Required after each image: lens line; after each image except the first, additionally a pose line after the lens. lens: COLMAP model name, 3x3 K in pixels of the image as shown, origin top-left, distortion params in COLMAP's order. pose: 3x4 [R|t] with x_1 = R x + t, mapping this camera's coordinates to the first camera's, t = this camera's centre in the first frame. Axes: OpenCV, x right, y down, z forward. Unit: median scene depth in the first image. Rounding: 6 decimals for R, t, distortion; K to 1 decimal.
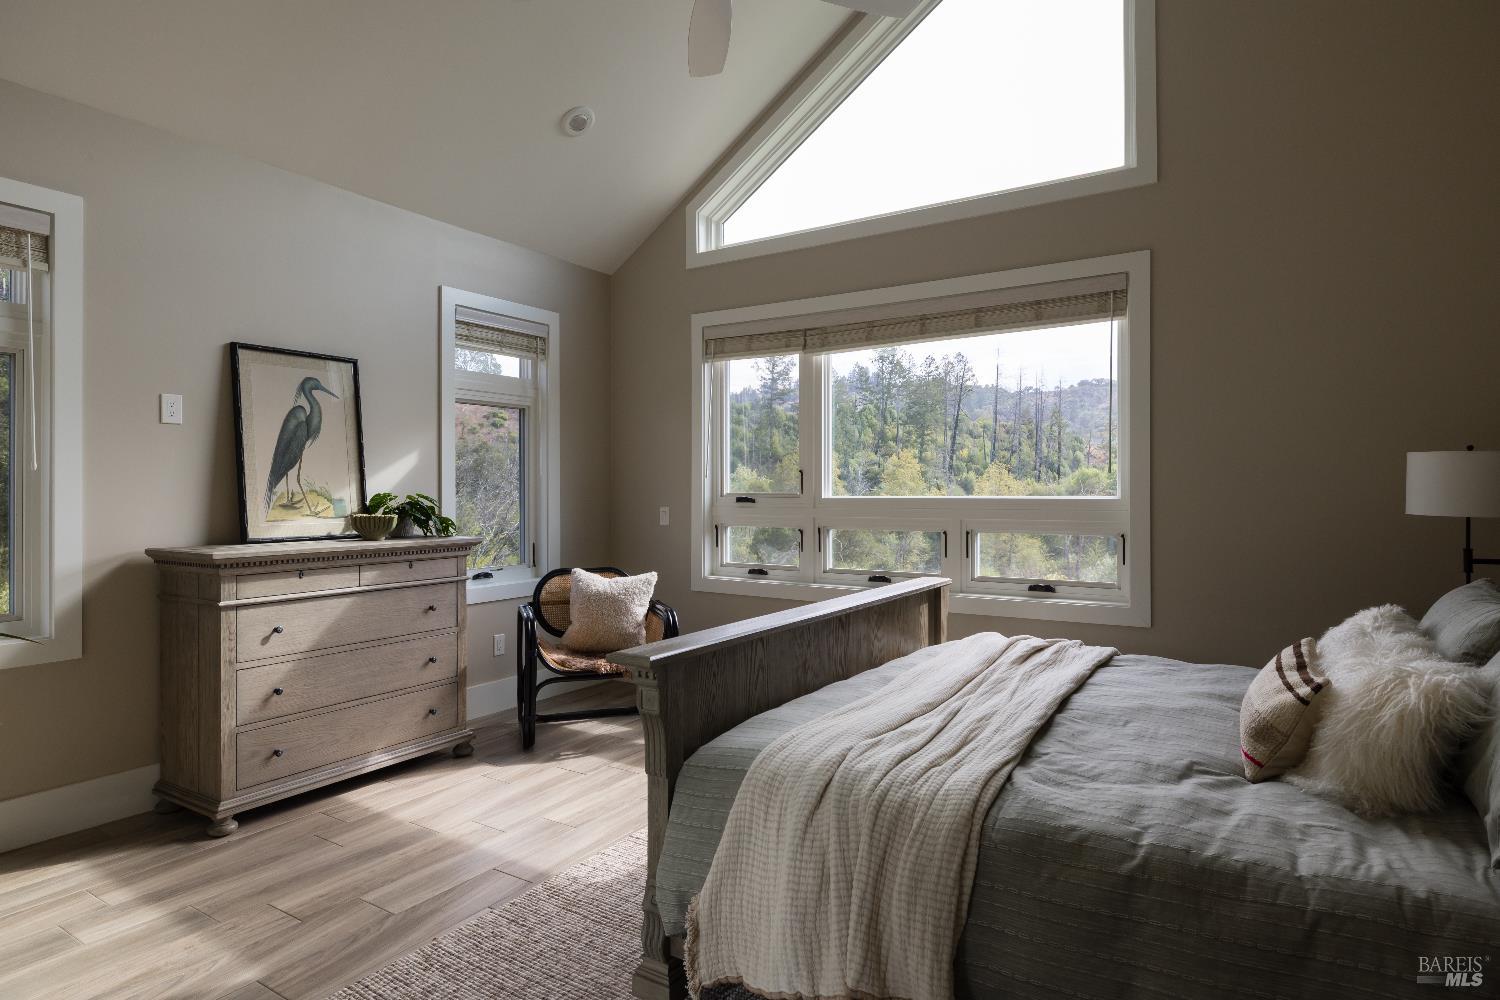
lens RADIAL K [[861.3, 0, 753.8], [0, 861.3, 490.3], [0, 0, 1]] dist [0.008443, 0.002692]
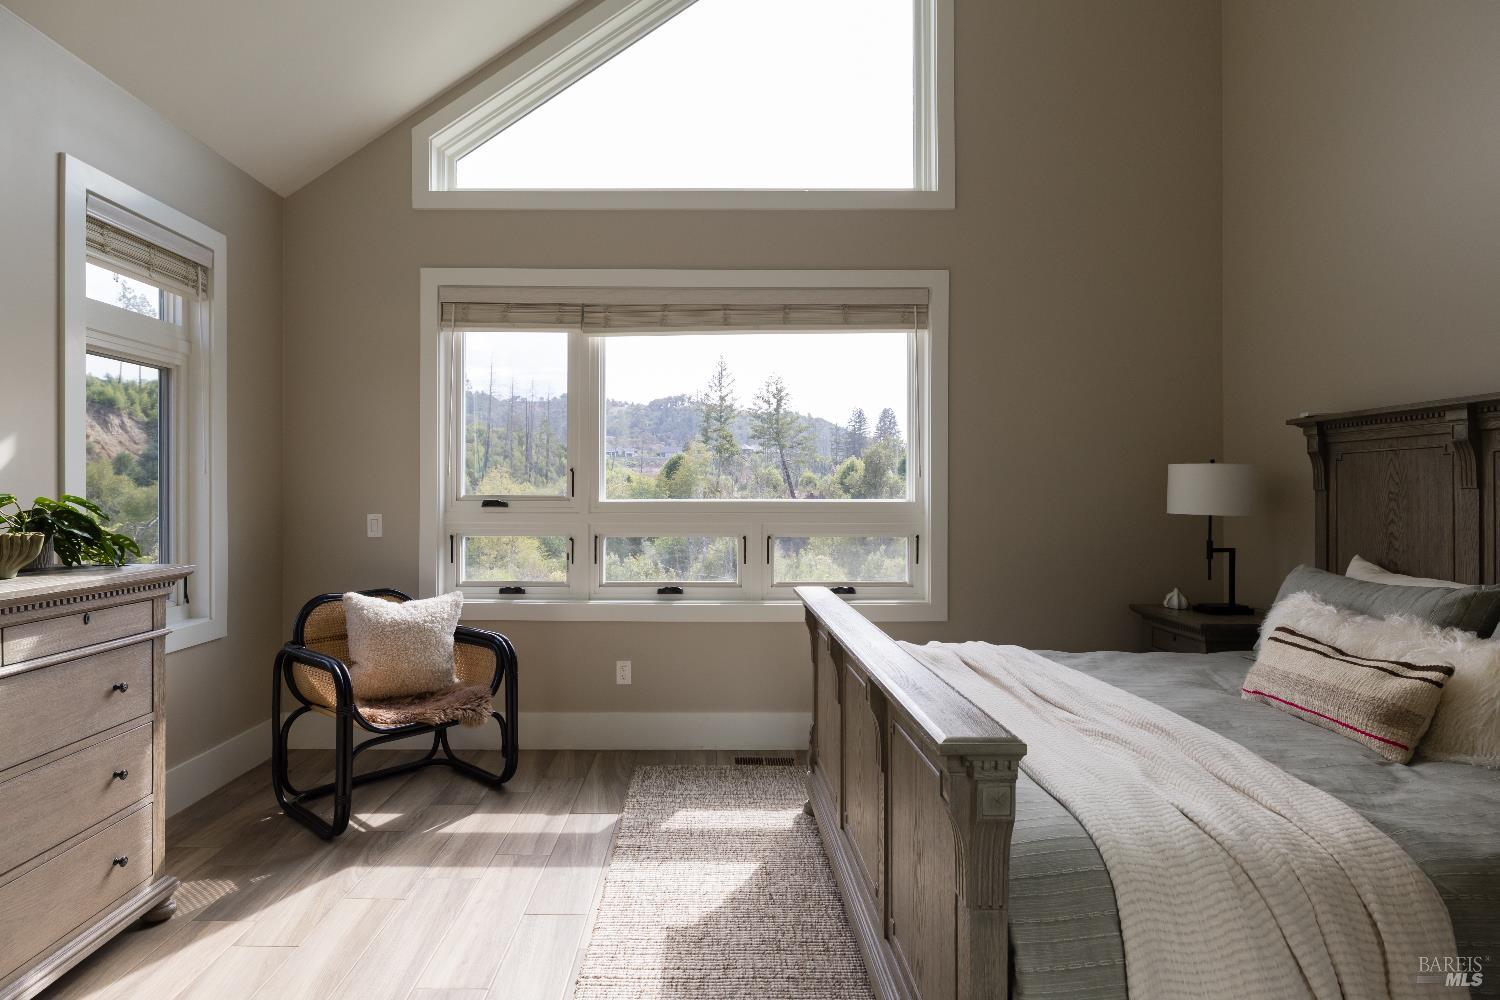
lens RADIAL K [[824.8, 0, 741.5], [0, 824.8, 493.9], [0, 0, 1]] dist [0.004861, -0.001635]
pose [[0.835124, 0.003656, 0.550049, -0.318905], [-0.003672, 0.999993, -0.001071, 0.002147], [-0.550049, -0.001126, 0.835132, 0.280425]]
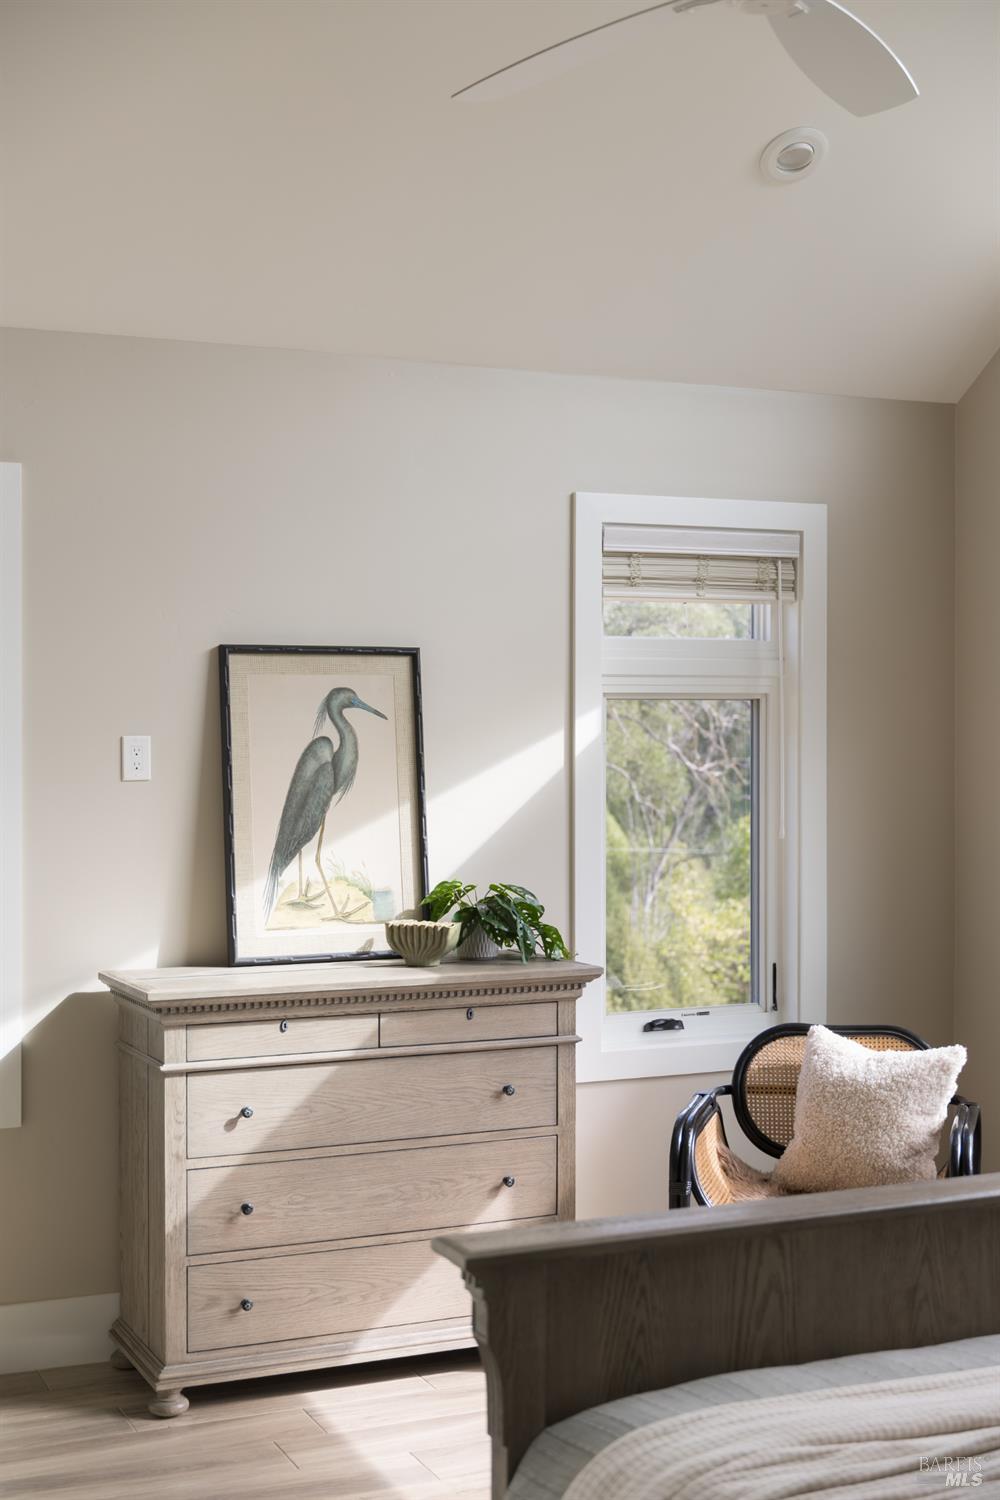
lens RADIAL K [[2062.1, 0, 507.1], [0, 2062.1, 761.3], [0, 0, 1]] dist [-0.009718, 0.000000]
pose [[0.828777, 0.002774, -0.559571, 0.374675], [0.004478, 0.999923, 0.011590, -0.093063], [0.559560, -0.012111, 0.828701, -0.120495]]
